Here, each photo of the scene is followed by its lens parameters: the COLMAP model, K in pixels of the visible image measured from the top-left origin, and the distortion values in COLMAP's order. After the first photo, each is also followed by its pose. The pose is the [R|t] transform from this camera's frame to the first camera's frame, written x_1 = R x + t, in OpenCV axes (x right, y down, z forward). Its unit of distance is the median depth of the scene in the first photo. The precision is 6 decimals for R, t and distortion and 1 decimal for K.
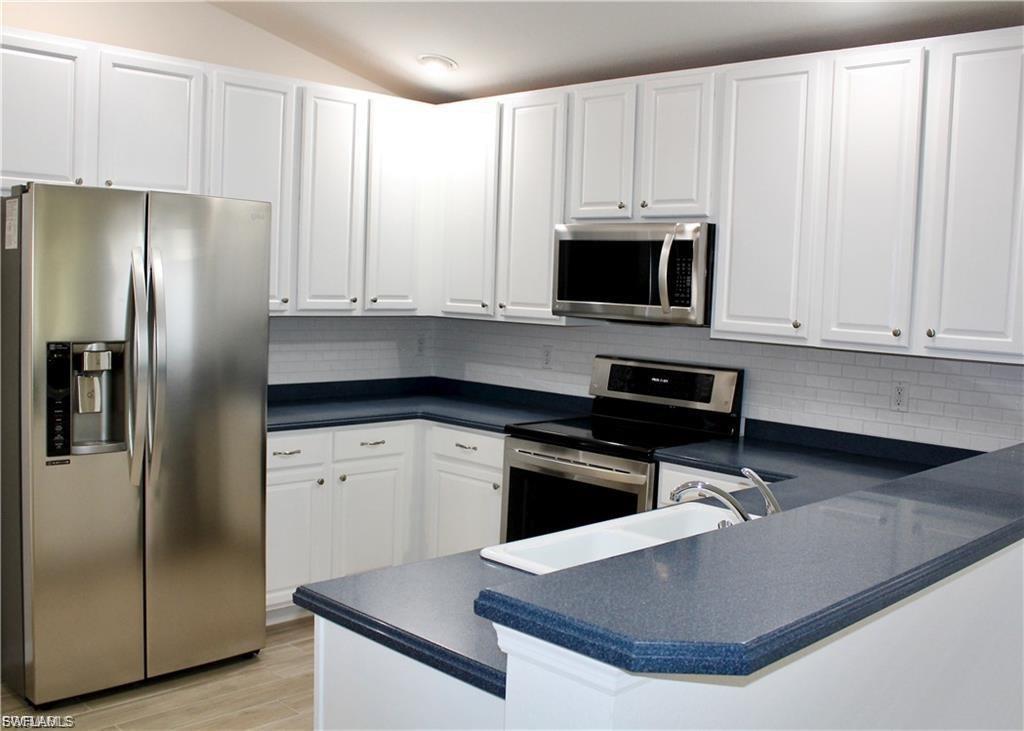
lens RADIAL K [[1050.3, 0, 512.0], [0, 1050.3, 365.5], [0, 0, 1]] dist [-0.014408, -0.003707]
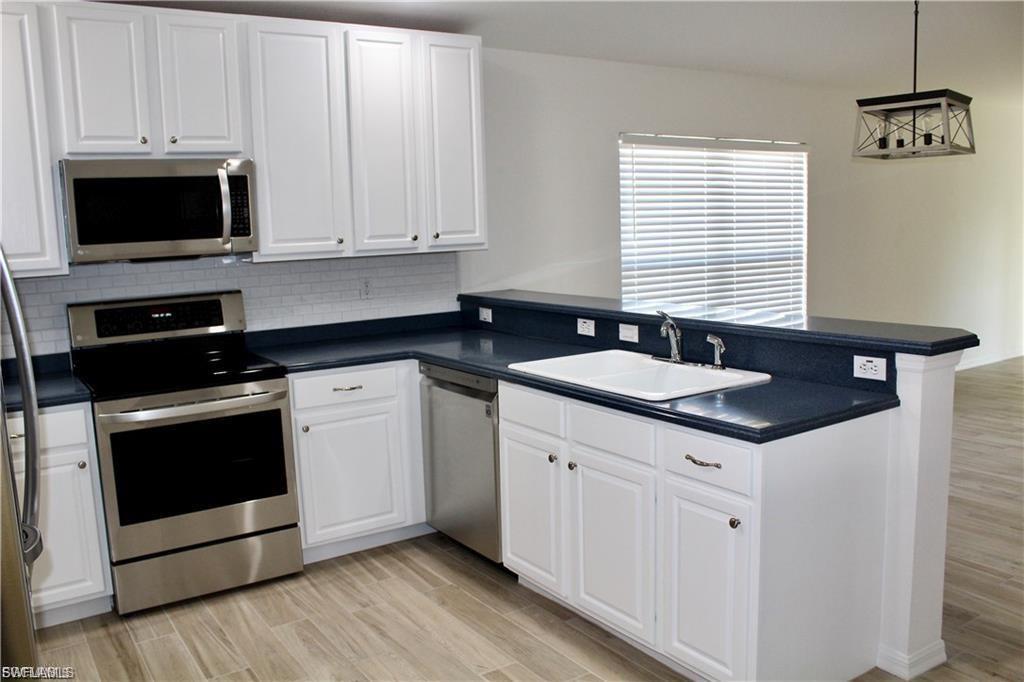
lens RADIAL K [[864.8, 0, 512.0], [0, 864.8, 341.0], [0, 0, 1]] dist [-0.061276, -0.001995]
pose [[0.224089, -0.192407, 0.955387, -0.646063], [0.122792, 0.978079, 0.168176, -0.065824], [-0.966802, 0.079627, 0.242802, 0.527309]]
